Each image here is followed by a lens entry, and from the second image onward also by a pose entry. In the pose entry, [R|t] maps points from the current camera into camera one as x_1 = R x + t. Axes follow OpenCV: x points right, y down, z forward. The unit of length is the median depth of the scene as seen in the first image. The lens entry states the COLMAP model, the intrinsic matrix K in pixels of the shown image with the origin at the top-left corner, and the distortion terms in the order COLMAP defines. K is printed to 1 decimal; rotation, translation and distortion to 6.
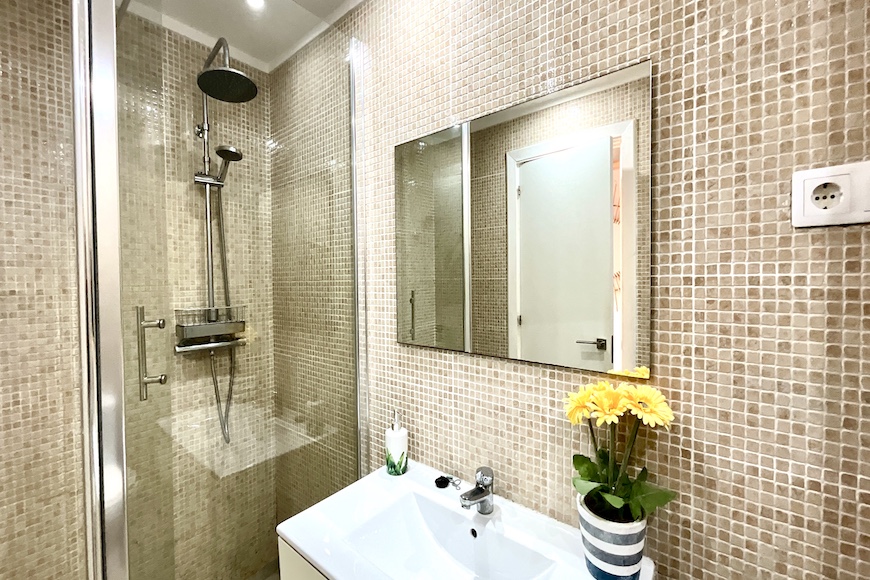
lens RADIAL K [[357.2, 0, 435.9], [0, 357.2, 292.9], [0, 0, 1]] dist [0.003652, -0.000696]
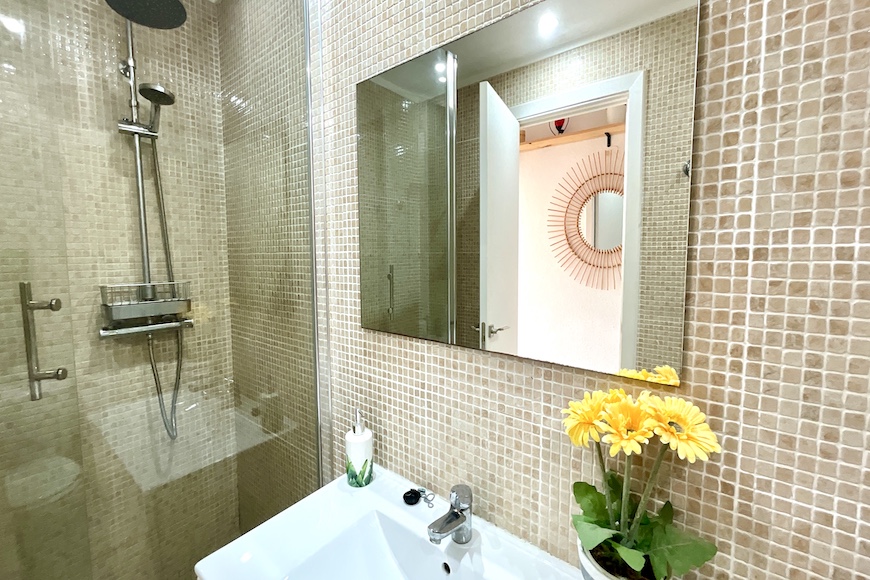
lens RADIAL K [[357.2, 0, 436.4], [0, 357.2, 283.4], [0, 0, 1]] dist [0.003652, -0.000696]
pose [[0.999754, 0.006102, 0.021314, 0.053690], [-0.007021, 0.999038, 0.043290, -0.000584], [-0.021029, -0.043429, 0.998835, 0.195443]]
